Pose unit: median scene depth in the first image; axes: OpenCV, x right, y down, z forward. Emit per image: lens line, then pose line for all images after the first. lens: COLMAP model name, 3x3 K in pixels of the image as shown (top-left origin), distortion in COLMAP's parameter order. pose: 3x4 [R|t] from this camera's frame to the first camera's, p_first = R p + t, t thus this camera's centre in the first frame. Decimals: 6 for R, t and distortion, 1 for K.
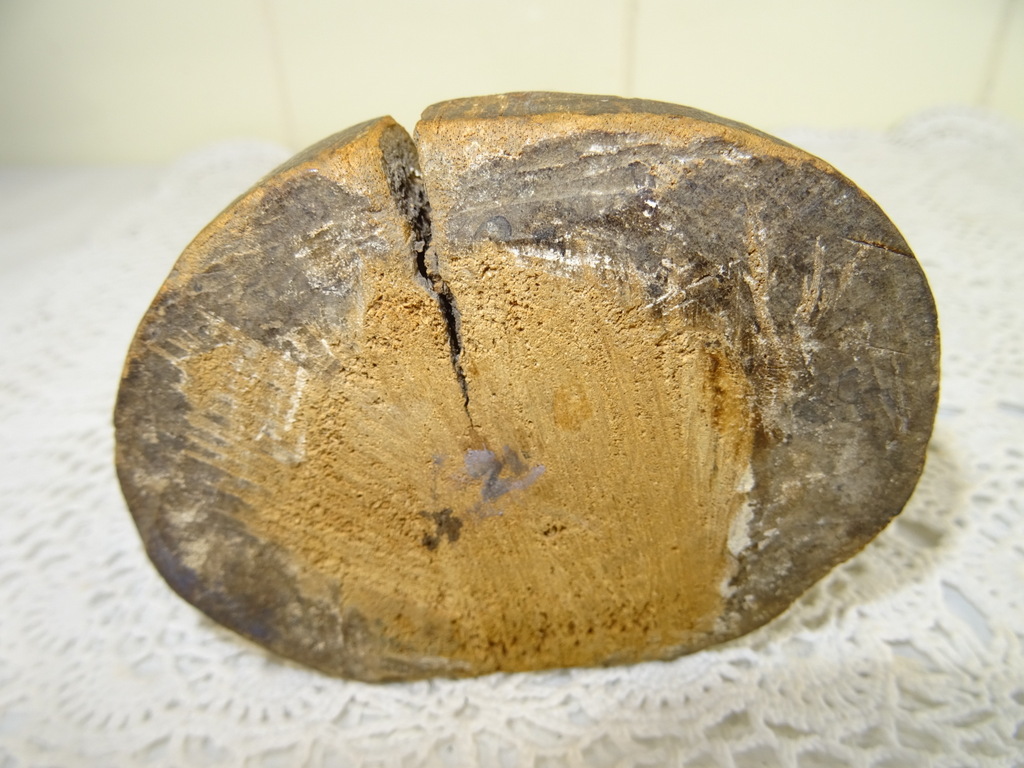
lens RADIAL K [[727.1, 0, 570.1], [0, 727.1, 384.6], [0, 0, 1]] dist [0.008590, -0.034991]
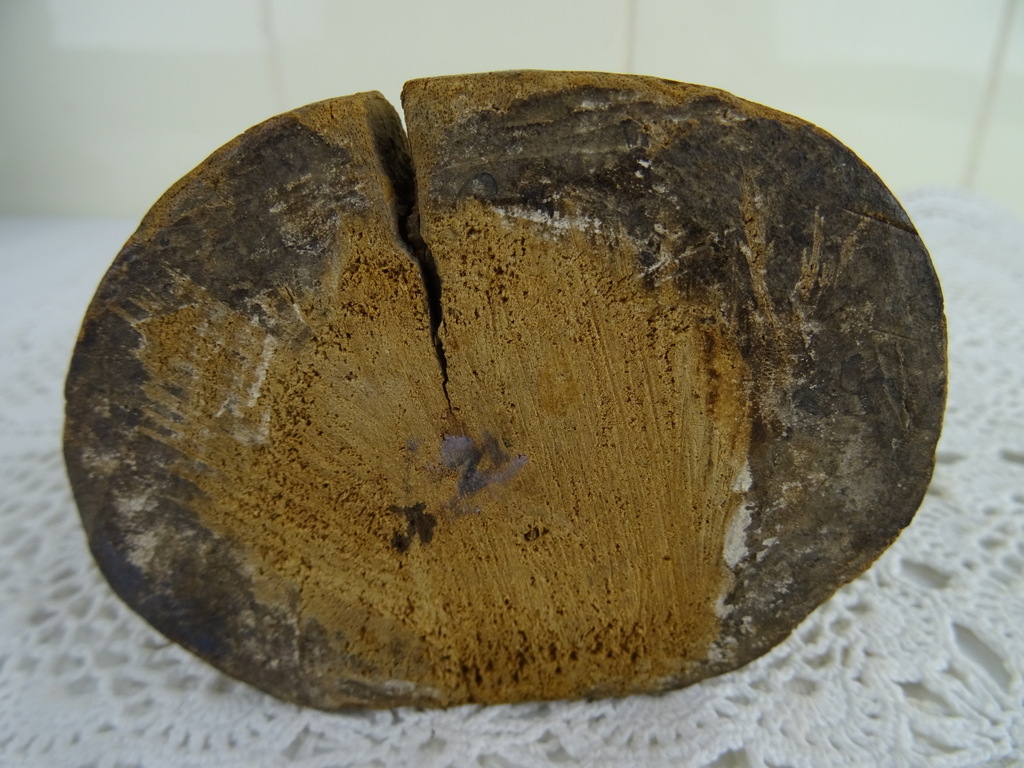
lens RADIAL K [[727.1, 0, 570.1], [0, 727.1, 384.6], [0, 0, 1]] dist [0.008590, -0.034991]
pose [[0.999717, 0.022460, 0.007899, 0.010979], [-0.021356, 0.992599, -0.119545, 0.133627], [-0.010526, 0.119343, 0.992797, 0.067186]]
